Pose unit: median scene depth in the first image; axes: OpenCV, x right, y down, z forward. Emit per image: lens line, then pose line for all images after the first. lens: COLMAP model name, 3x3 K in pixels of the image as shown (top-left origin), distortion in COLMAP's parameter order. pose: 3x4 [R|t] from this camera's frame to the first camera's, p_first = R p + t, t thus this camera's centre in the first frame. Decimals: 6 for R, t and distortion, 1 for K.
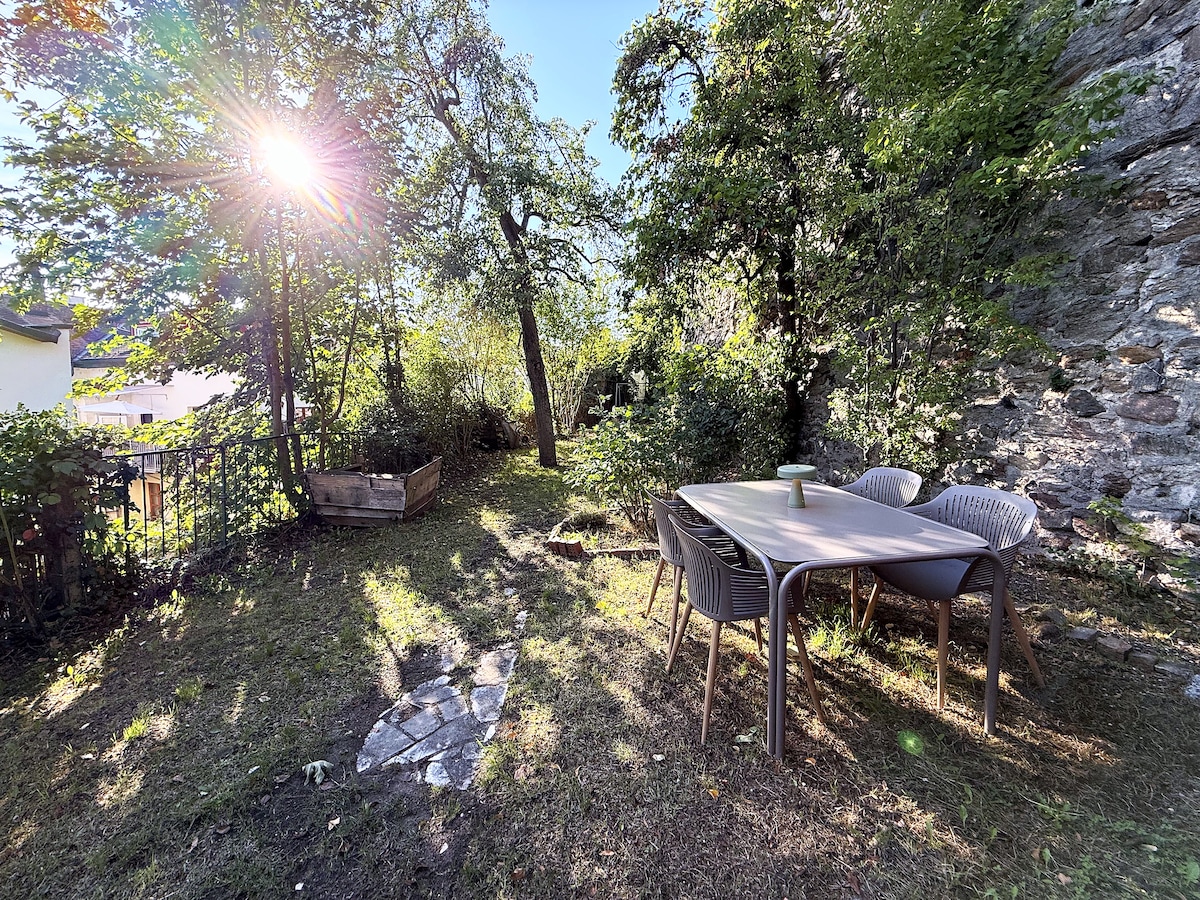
lens RADIAL K [[480.6, 0, 597.6], [0, 480.6, 450.6], [0, 0, 1]] dist [-0.001343, 0.000185]
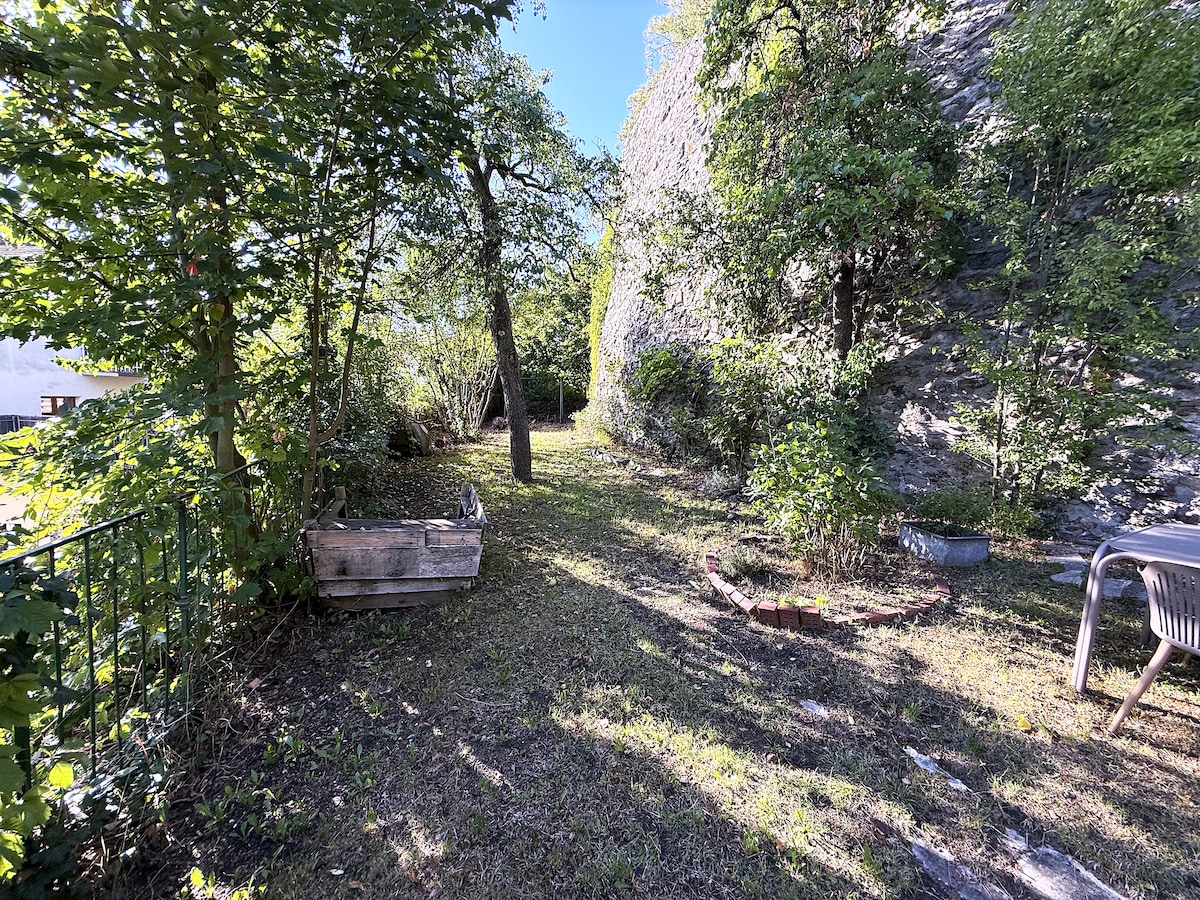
lens RADIAL K [[480.6, 0, 597.6], [0, 480.6, 450.6], [0, 0, 1]] dist [-0.001343, 0.000185]
pose [[0.937689, -0.015877, 0.347113, -0.468299], [0.011556, 0.999828, 0.014516, -0.052184], [-0.347284, -0.009601, 0.937711, 0.330901]]
